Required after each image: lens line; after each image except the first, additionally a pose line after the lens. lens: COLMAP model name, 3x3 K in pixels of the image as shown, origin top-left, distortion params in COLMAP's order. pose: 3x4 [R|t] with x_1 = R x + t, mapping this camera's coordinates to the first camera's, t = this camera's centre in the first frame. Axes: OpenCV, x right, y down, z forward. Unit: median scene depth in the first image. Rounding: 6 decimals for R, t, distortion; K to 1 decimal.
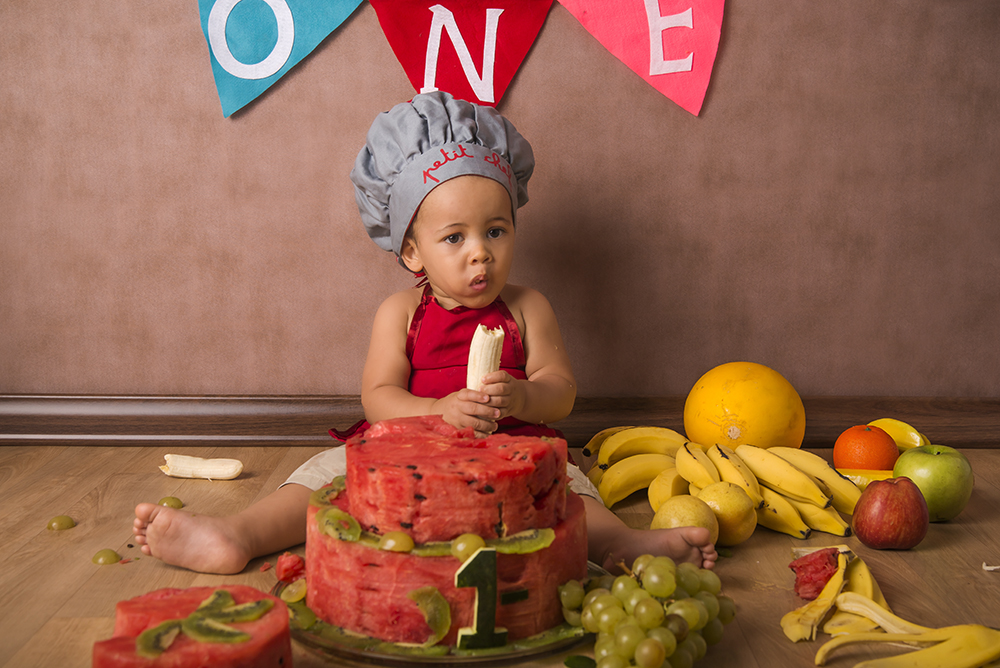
lens RADIAL K [[1225.7, 0, 500.0], [0, 1225.7, 334.0], [0, 0, 1]] dist [-0.011044, 0.082223]
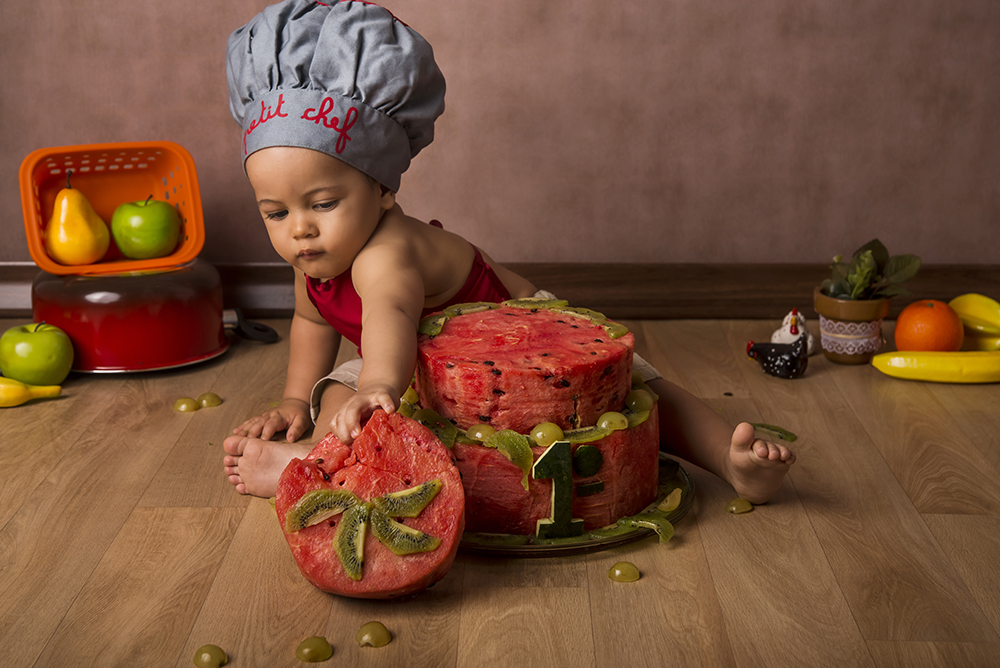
lens RADIAL K [[1513.3, 0, 500.0], [0, 1513.3, 334.0], [0, 0, 1]] dist [0.047699, 0.061783]
pose [[0.999904, -0.001318, -0.013793, -0.028396], [0.002975, 0.992679, 0.120748, -0.041323], [0.013532, -0.120778, 0.992587, -0.152371]]
